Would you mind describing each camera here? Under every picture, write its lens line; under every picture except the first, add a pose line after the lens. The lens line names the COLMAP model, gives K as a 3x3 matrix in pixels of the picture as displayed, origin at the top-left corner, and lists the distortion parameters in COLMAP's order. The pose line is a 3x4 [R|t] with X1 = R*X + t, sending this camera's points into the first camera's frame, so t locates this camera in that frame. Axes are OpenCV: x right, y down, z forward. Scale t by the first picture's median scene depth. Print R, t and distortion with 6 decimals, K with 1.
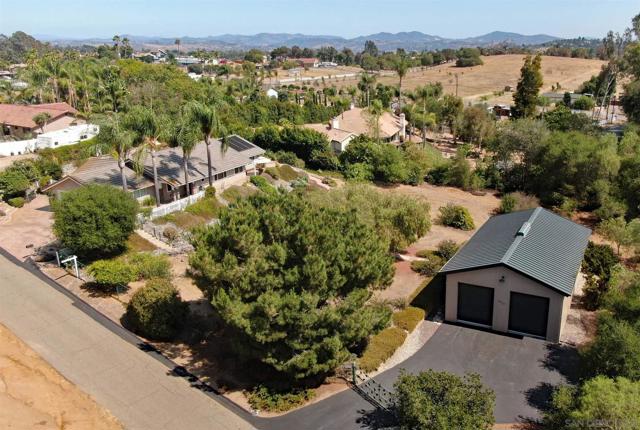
lens RADIAL K [[508.6, 0, 322.0], [0, 508.6, 215.0], [0, 0, 1]] dist [-0.014583, -0.013252]
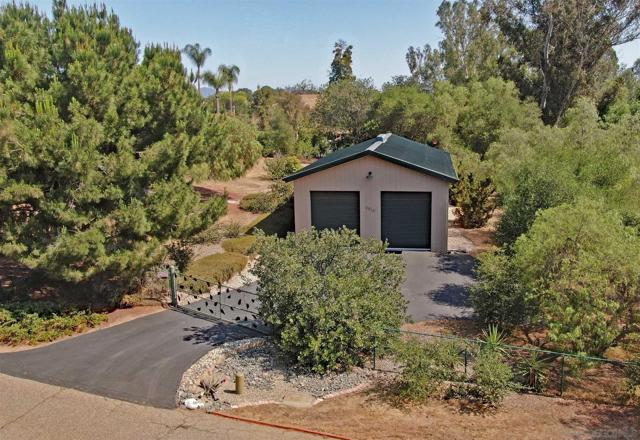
lens RADIAL K [[586.6, 0, 317.1], [0, 586.6, 219.6], [0, 0, 1]] dist [-0.005232, 0.000000]
pose [[0.938930, -0.051160, 0.340285, -0.009156], [0.076322, 0.995218, -0.060966, 0.304731], [-0.335538, 0.083214, 0.938344, 0.304541]]
